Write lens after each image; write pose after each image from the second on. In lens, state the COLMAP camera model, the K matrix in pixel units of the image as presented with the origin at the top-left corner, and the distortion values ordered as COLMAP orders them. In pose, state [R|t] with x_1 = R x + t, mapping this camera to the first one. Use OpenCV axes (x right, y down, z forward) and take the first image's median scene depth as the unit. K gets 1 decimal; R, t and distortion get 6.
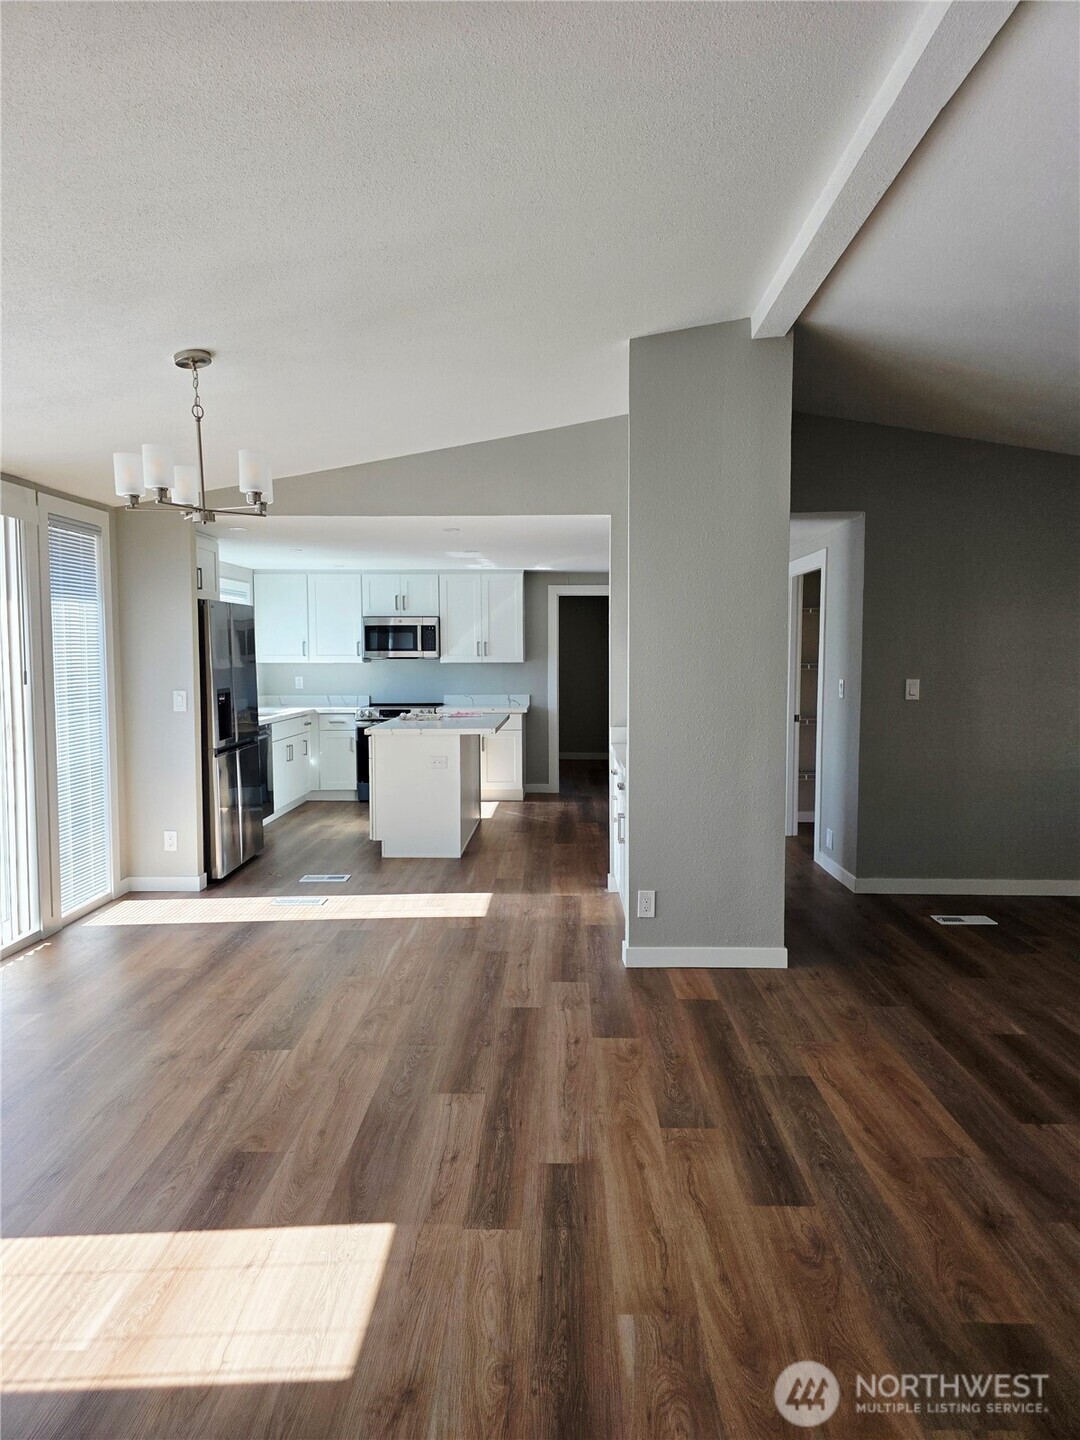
lens RADIAL K [[962.4, 0, 549.3], [0, 962.4, 724.4], [0, 0, 1]] dist [0.039158, -0.025851]
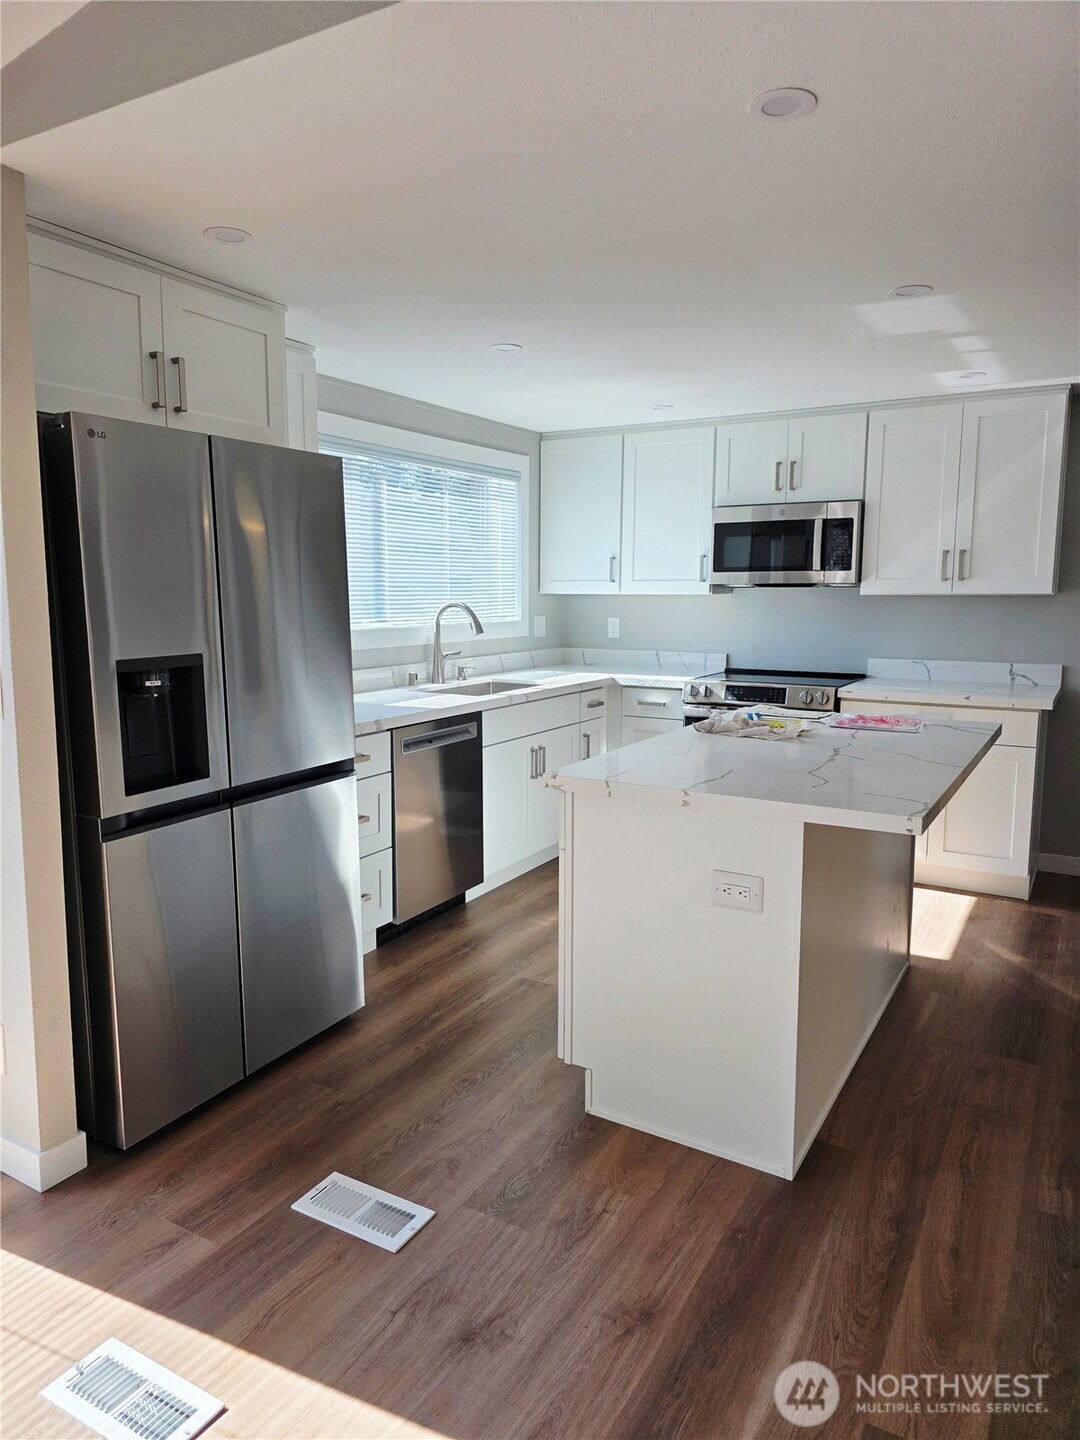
lens RADIAL K [[962.4, 0, 529.4], [0, 962.4, 709.7], [0, 0, 1]] dist [0.039158, -0.025851]
pose [[0.866888, 0.066514, -0.494045, -0.011151], [-0.038382, 0.997022, 0.066883, -0.032480], [0.497022, -0.039018, 0.866860, 0.495068]]
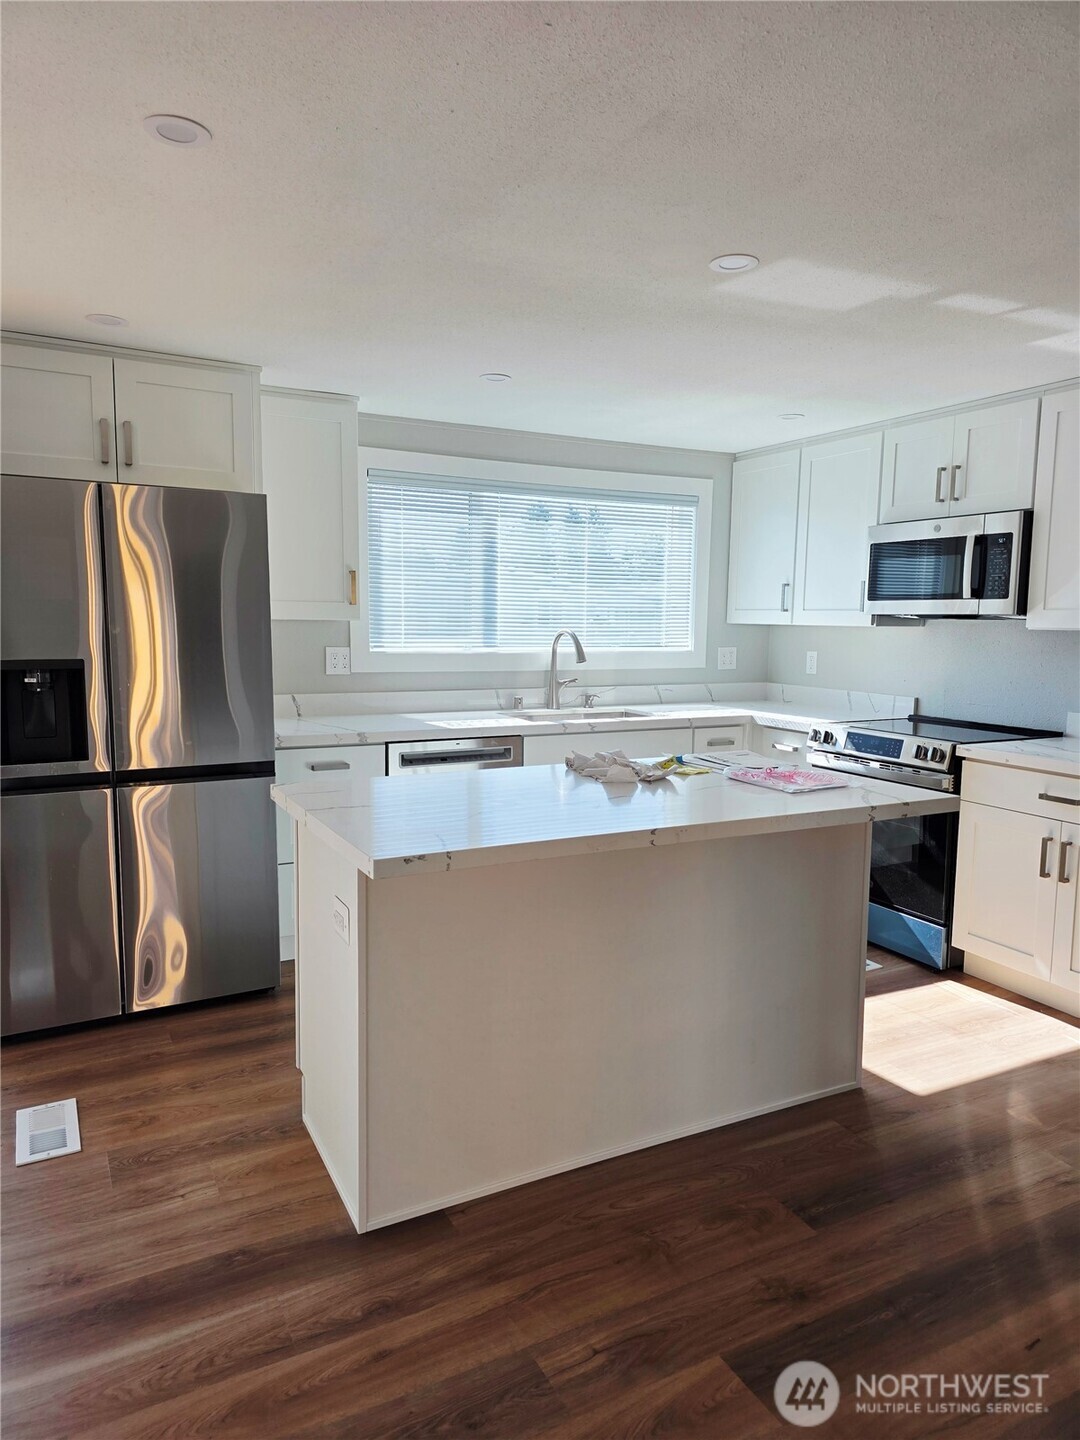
lens RADIAL K [[962.4, 0, 553.4], [0, 962.4, 727.9], [0, 0, 1]] dist [0.039158, -0.025851]
pose [[0.481303, 0.109761, -0.869655, 0.146408], [-0.076790, 0.993595, 0.082905, -0.043397], [0.873184, 0.026878, 0.486649, 0.662495]]
